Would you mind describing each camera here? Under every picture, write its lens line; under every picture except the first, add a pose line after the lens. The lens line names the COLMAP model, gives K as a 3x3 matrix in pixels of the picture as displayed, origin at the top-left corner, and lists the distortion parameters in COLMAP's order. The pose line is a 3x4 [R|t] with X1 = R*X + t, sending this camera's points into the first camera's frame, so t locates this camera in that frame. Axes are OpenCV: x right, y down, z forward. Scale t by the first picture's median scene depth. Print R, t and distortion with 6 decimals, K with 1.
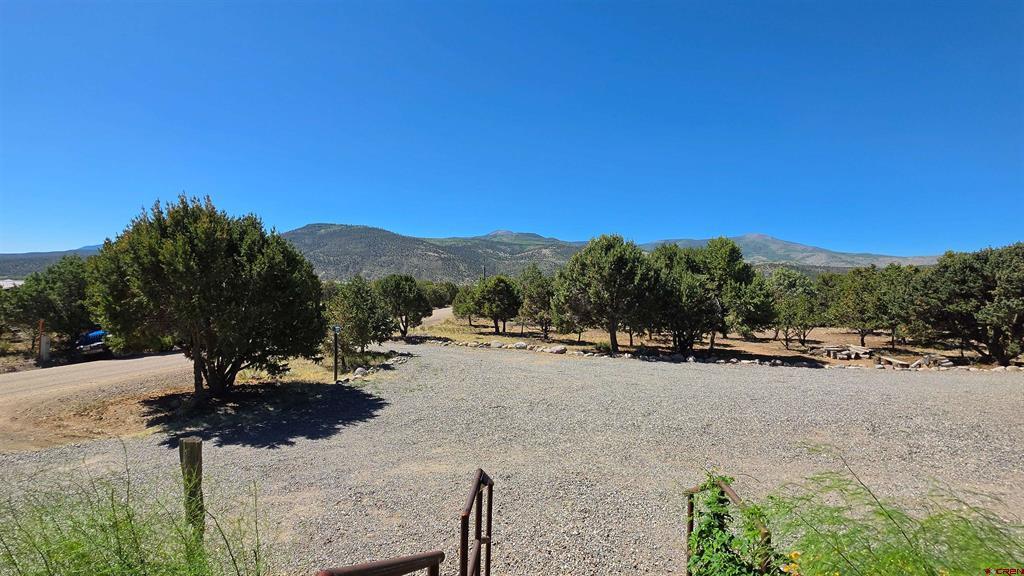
lens RADIAL K [[433.8, 0, 509.2], [0, 433.8, 279.1], [0, 0, 1]] dist [-0.002120, -0.000077]
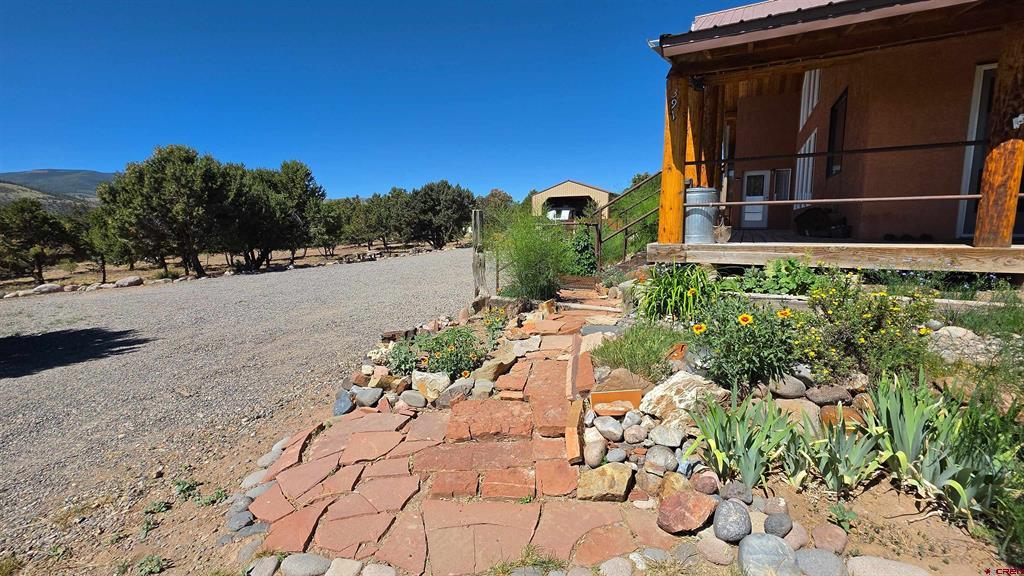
lens RADIAL K [[433.8, 0, 509.2], [0, 433.8, 279.1], [0, 0, 1]] dist [-0.002120, -0.000077]
pose [[0.414983, -0.145776, 0.898075, -0.309017], [0.023827, 0.988483, 0.149441, 0.049571], [-0.909517, -0.040617, 0.413677, 0.003804]]
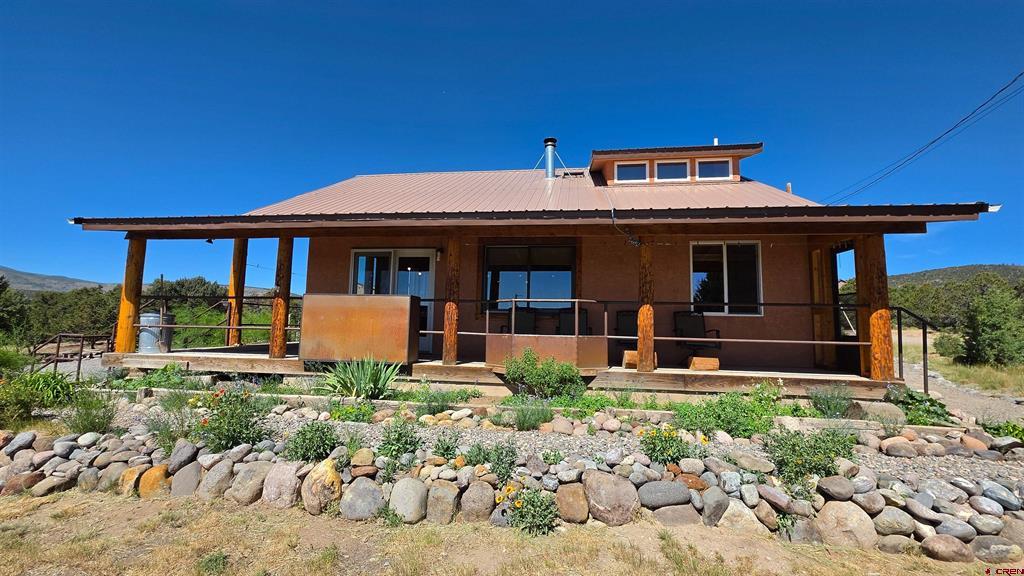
lens RADIAL K [[433.8, 0, 509.2], [0, 433.8, 279.1], [0, 0, 1]] dist [-0.002120, -0.000077]
pose [[0.077834, 0.077354, 0.993961, -0.366099], [-0.016286, 0.996951, -0.076311, 0.031602], [-0.996833, -0.010248, 0.078857, -0.304023]]
